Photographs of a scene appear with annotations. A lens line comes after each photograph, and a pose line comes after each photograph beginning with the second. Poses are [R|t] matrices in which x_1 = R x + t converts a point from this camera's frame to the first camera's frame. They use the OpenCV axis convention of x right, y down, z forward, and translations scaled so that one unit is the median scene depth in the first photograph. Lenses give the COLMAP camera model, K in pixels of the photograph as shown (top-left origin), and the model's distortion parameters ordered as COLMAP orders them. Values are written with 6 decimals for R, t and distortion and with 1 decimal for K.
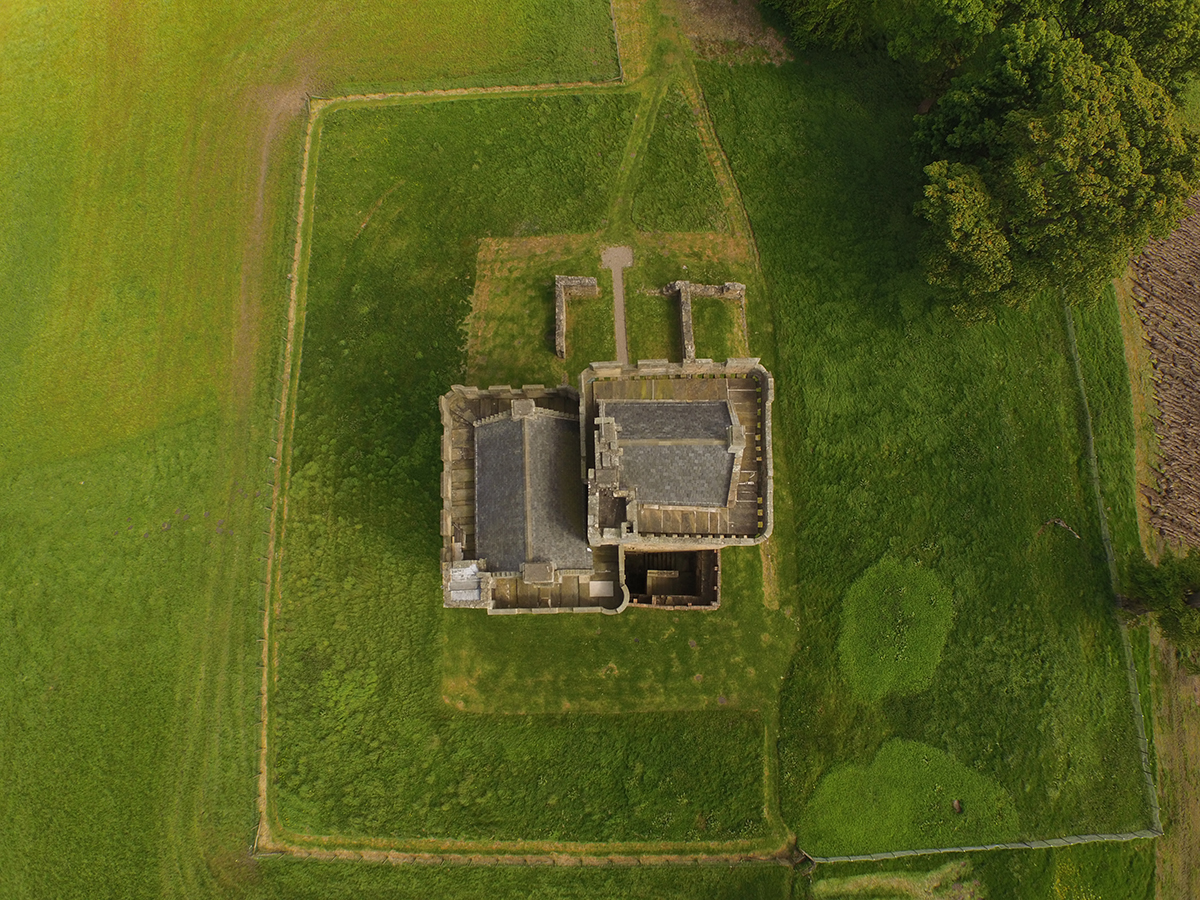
lens RADIAL K [[710.9, 0, 597.1], [0, 710.9, 462.0], [0, 0, 1]] dist [-0.081974, 0.052521]
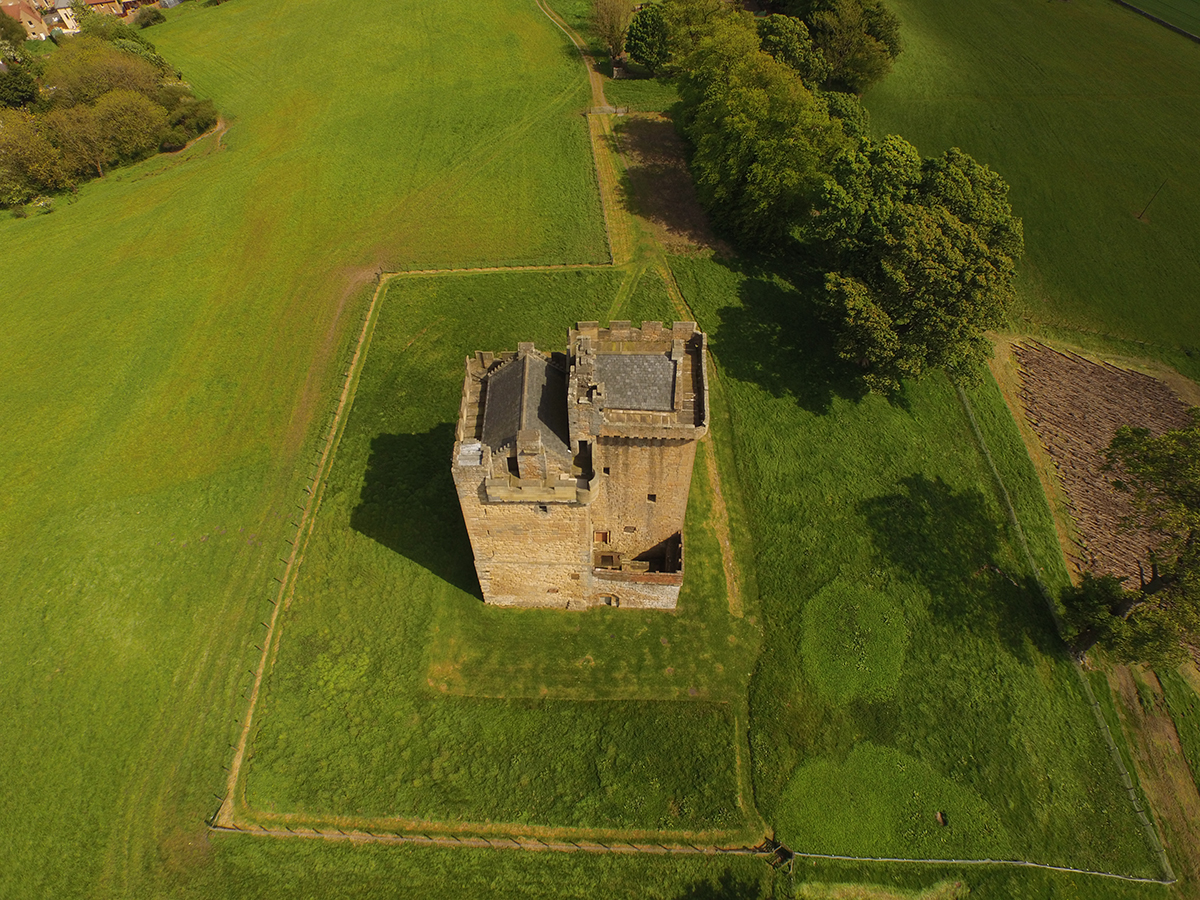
lens RADIAL K [[710.9, 0, 595.4], [0, 710.9, 447.4], [0, 0, 1]] dist [-0.081974, 0.052521]
pose [[0.999590, 0.026026, -0.011906, 0.034508], [-0.028604, 0.894421, -0.446310, 0.467714], [-0.000967, 0.446467, 0.894799, -0.097084]]
